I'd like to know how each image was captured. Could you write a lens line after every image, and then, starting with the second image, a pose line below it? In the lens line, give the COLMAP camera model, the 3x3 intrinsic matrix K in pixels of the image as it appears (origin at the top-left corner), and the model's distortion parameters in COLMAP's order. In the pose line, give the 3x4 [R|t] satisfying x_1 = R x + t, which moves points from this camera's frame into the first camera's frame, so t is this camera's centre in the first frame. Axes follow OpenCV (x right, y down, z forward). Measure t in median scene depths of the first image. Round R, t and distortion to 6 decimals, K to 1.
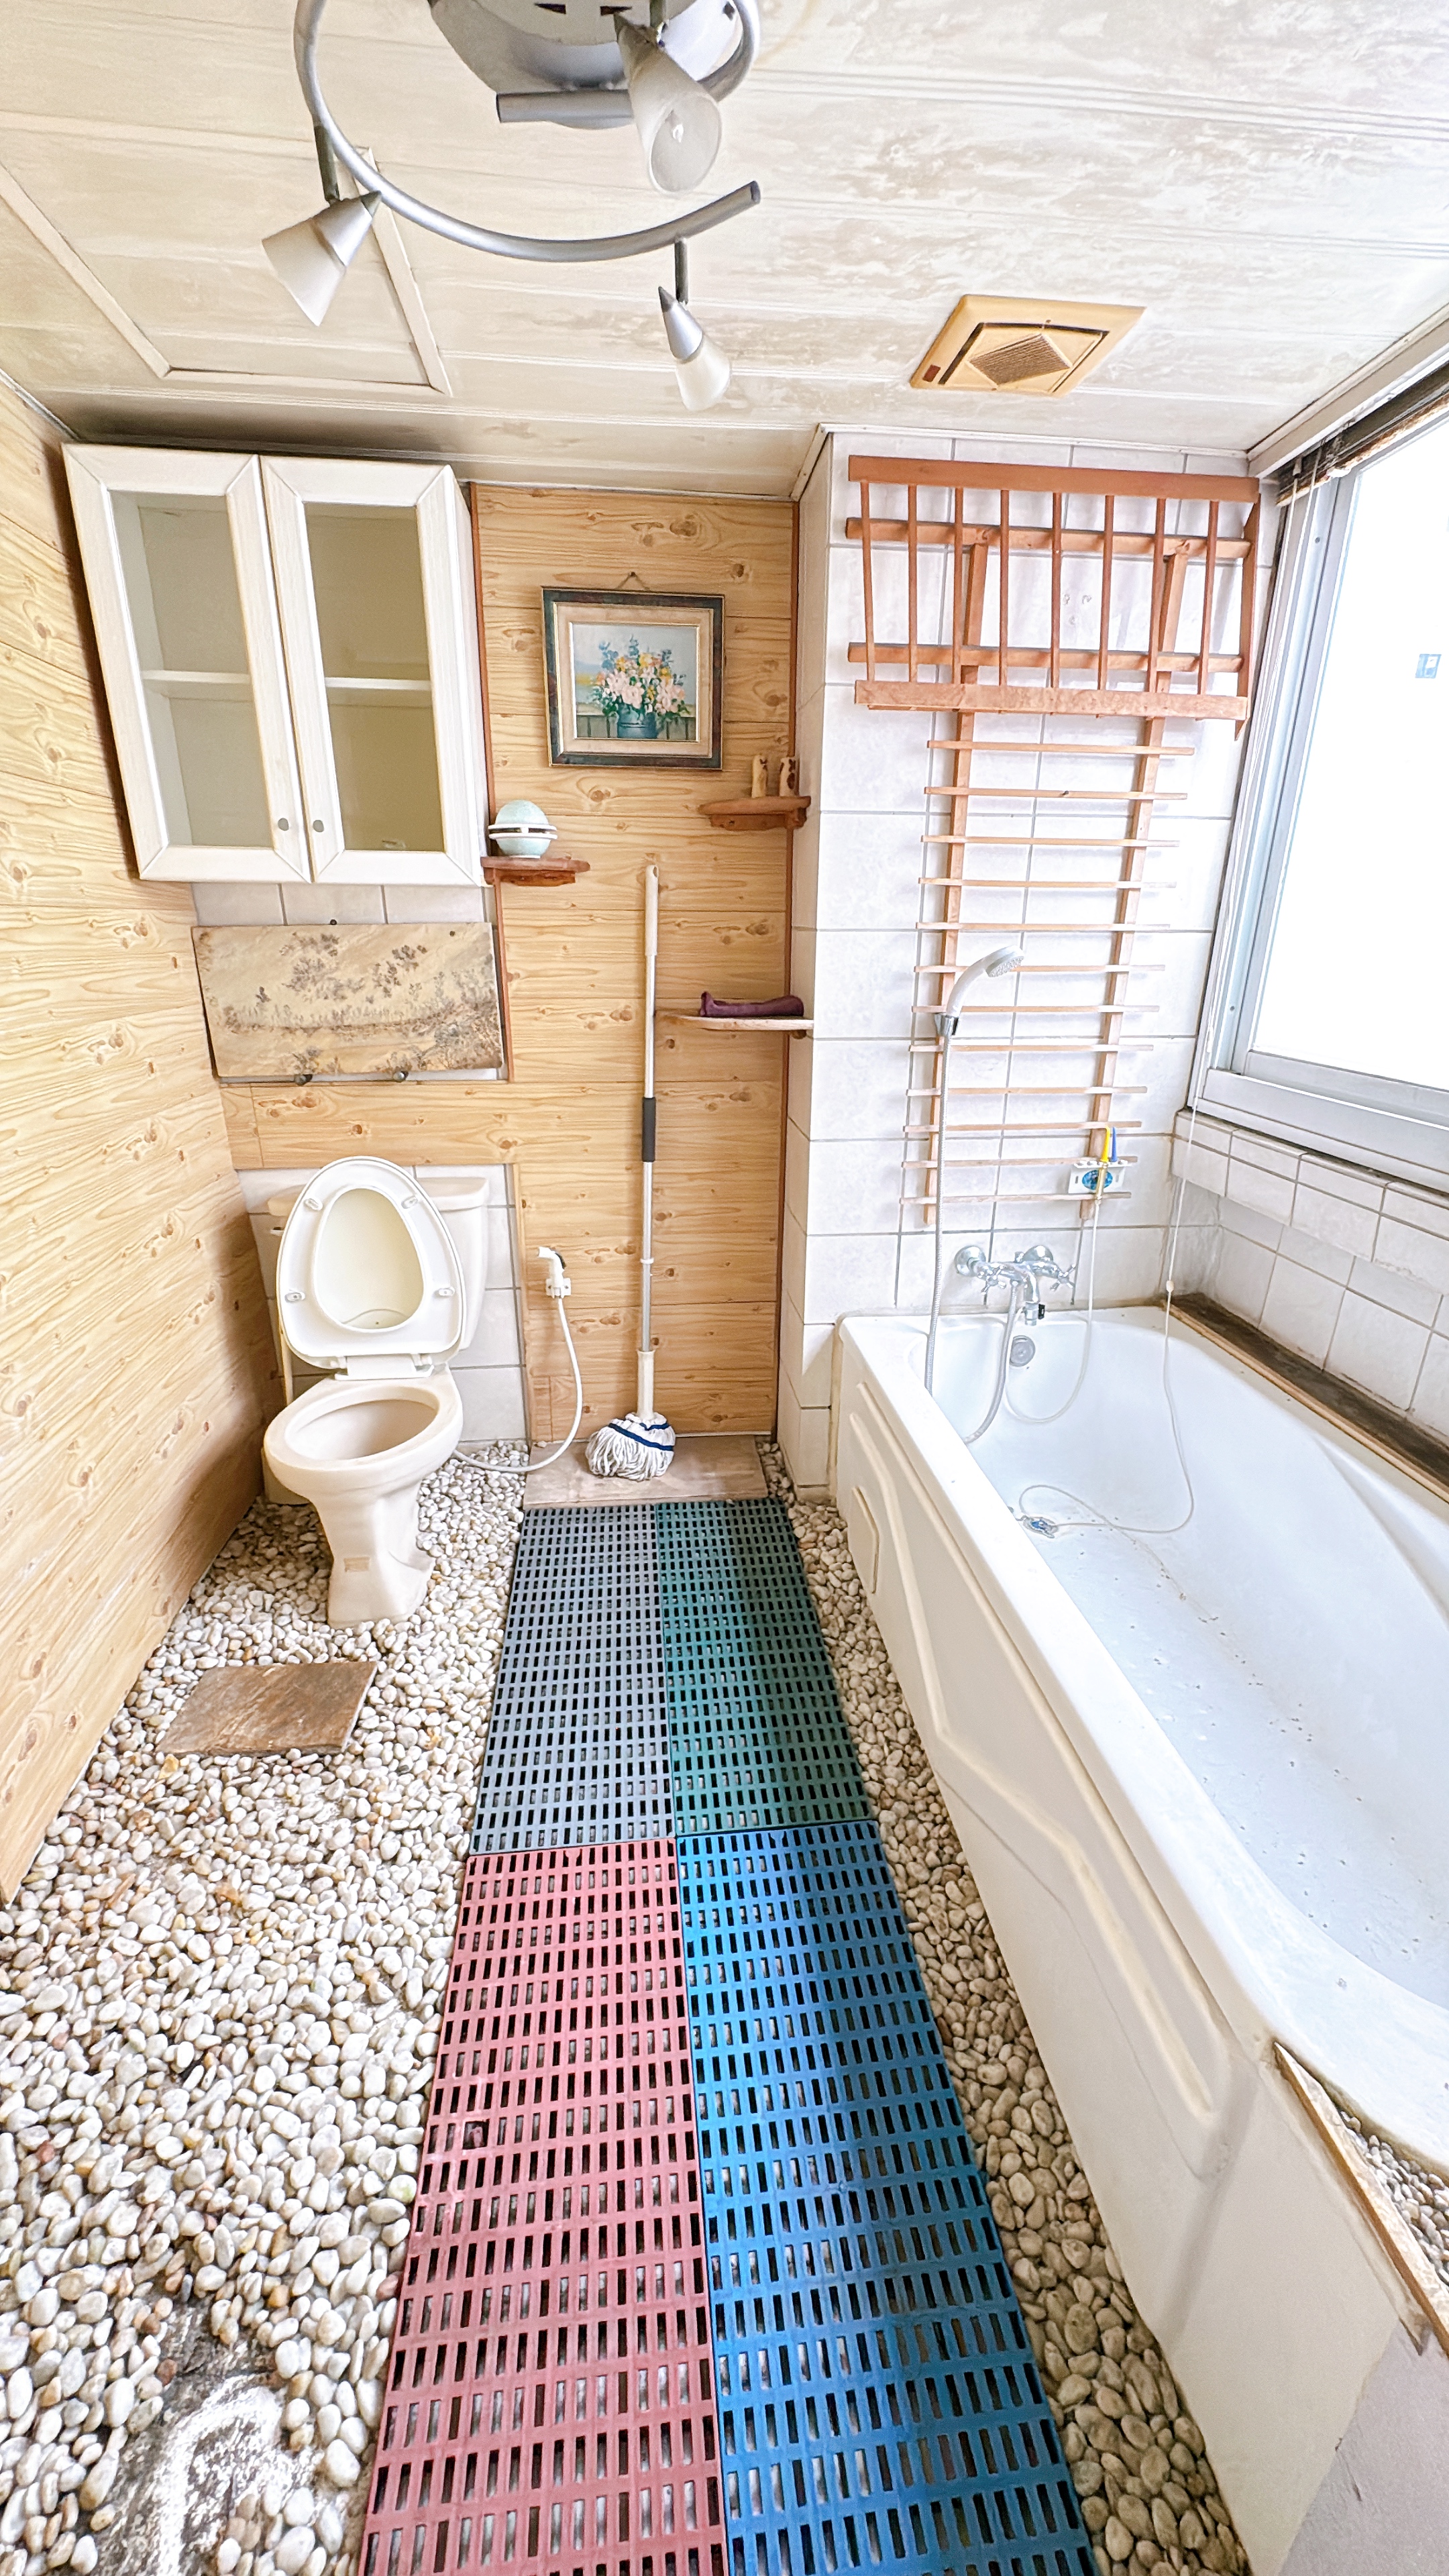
lens RADIAL K [[985.6, 0, 724.5], [0, 985.6, 1288.0], [0, 0, 1]] dist [-0.003271, 0.000261]
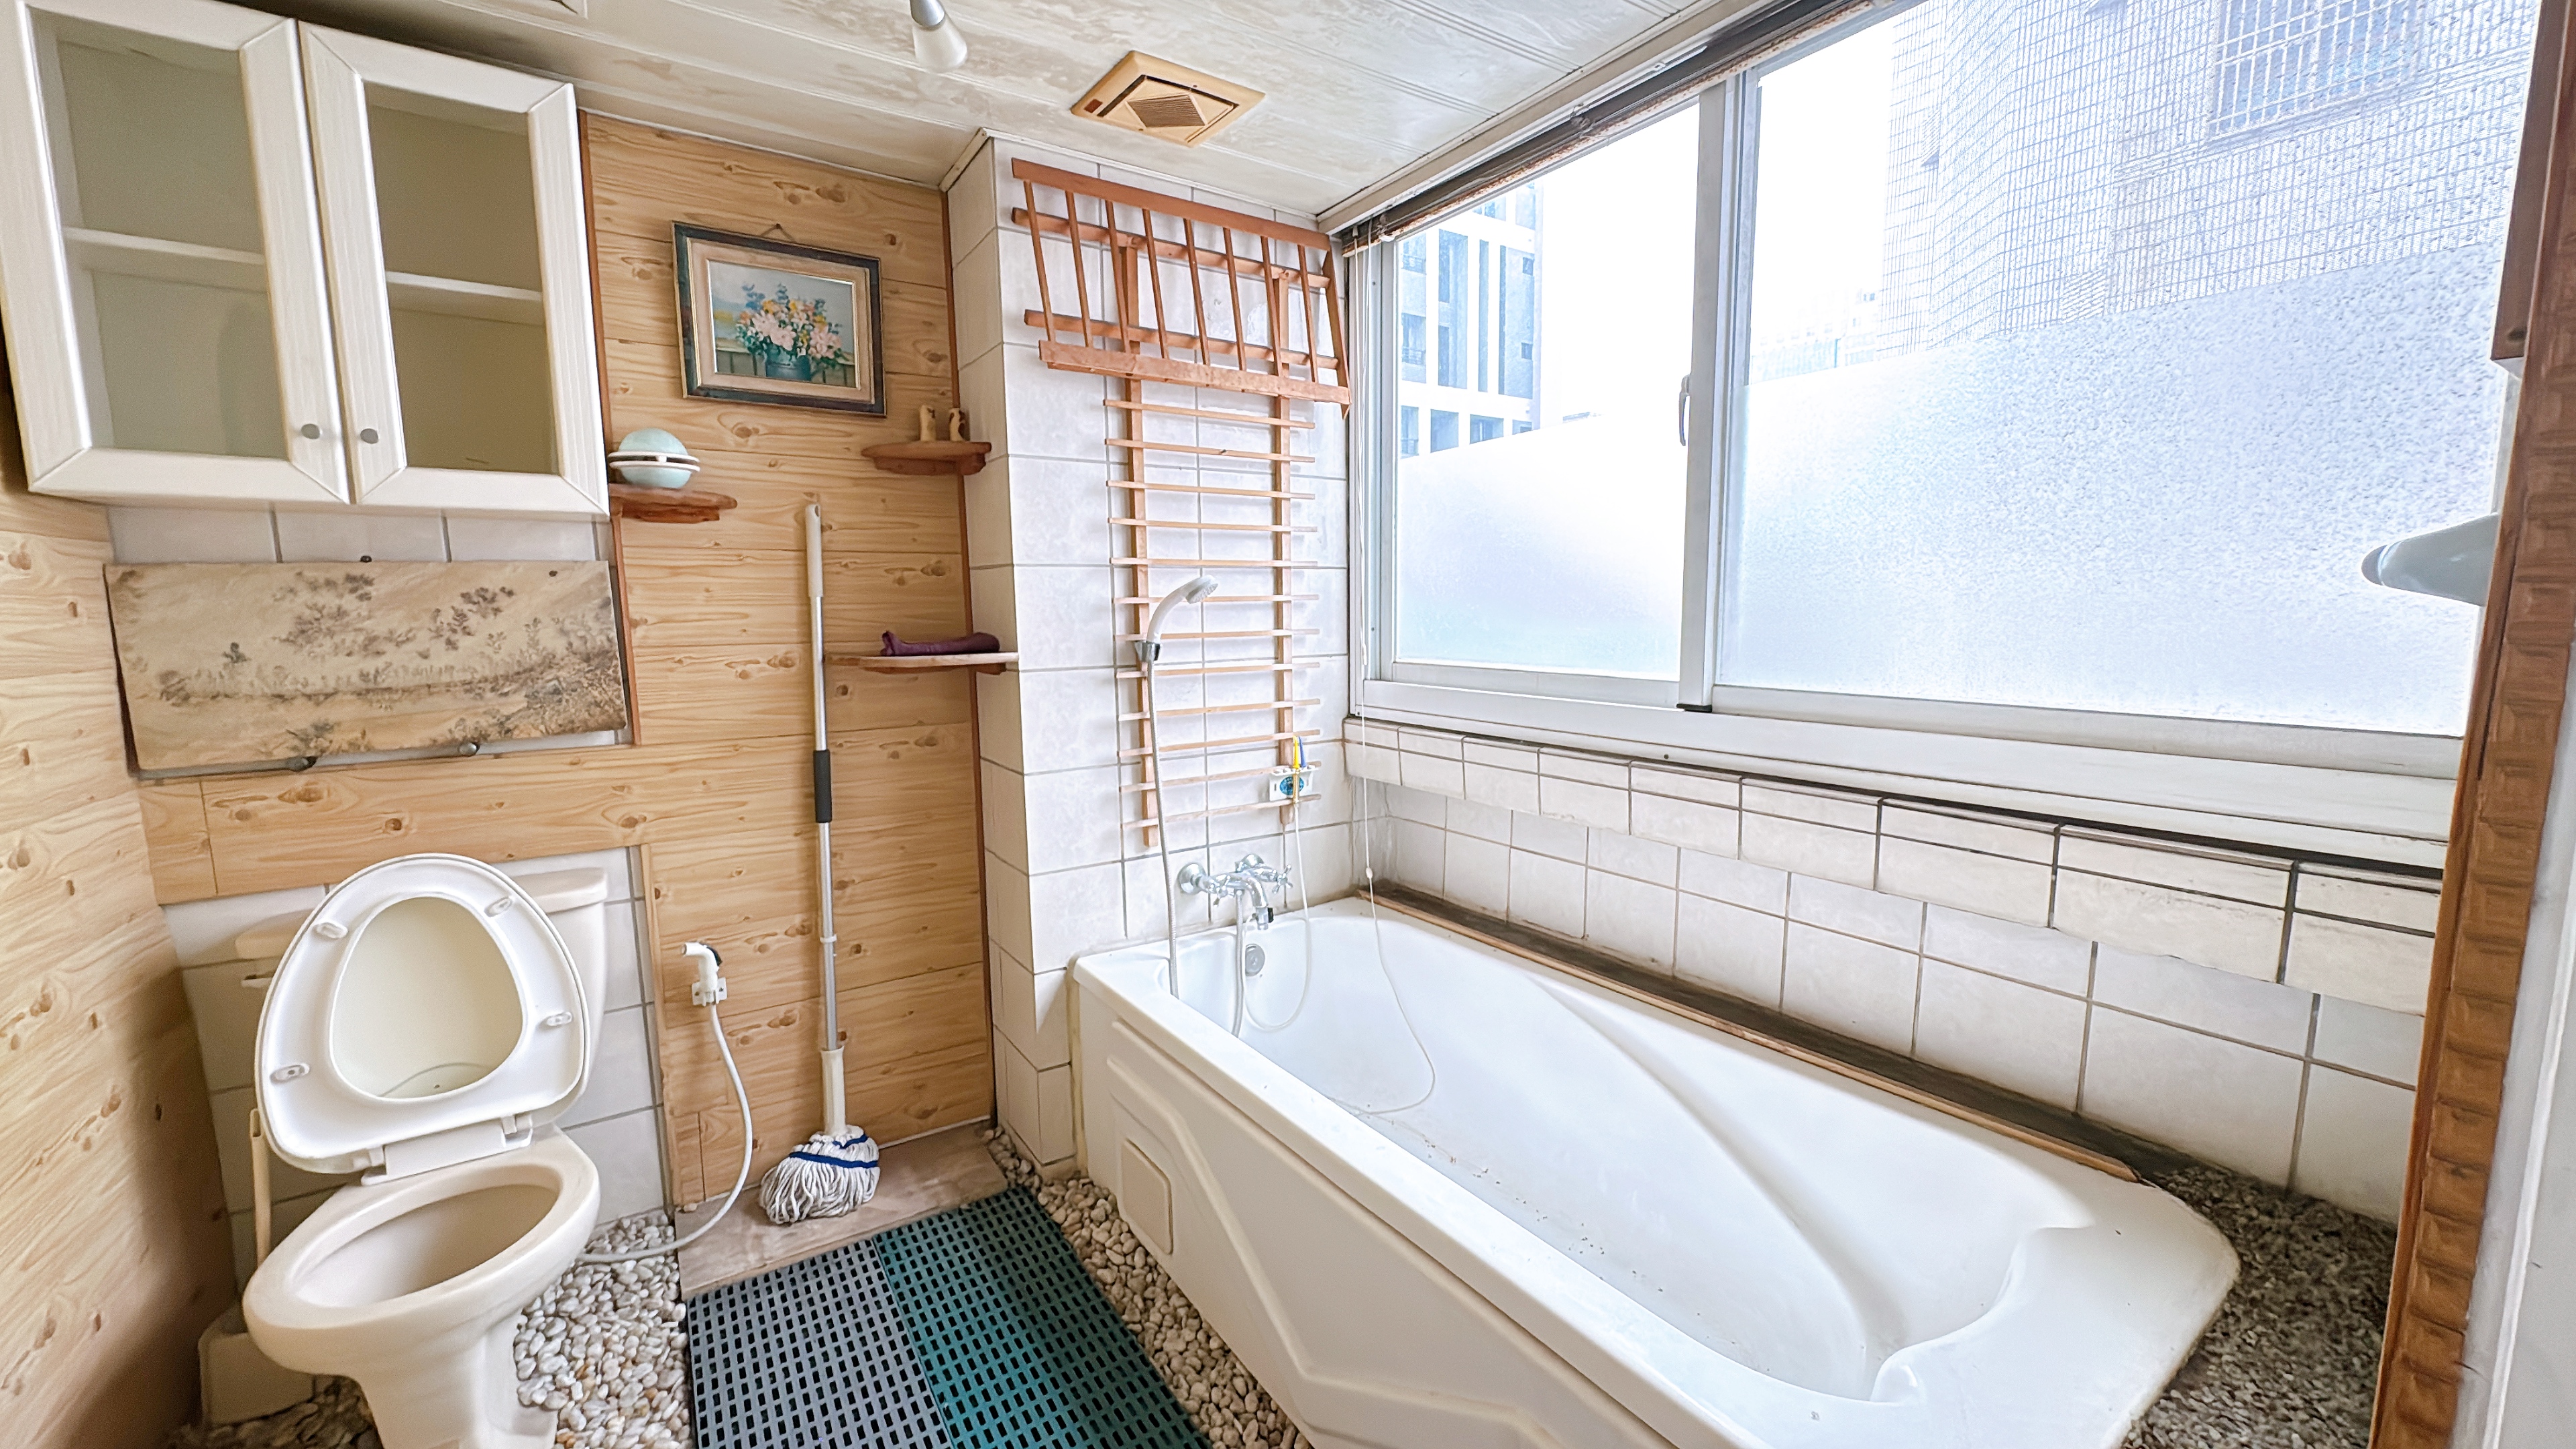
lens RADIAL K [[985.6, 0, 1288.0], [0, 985.6, 724.5], [0, 0, 1]] dist [-0.003271, 0.000261]
pose [[0.880934, -0.073240, 0.467537, -0.131961], [0.180336, 0.965362, -0.188564, 0.029927], [-0.437532, 0.250426, 0.863628, 0.050705]]
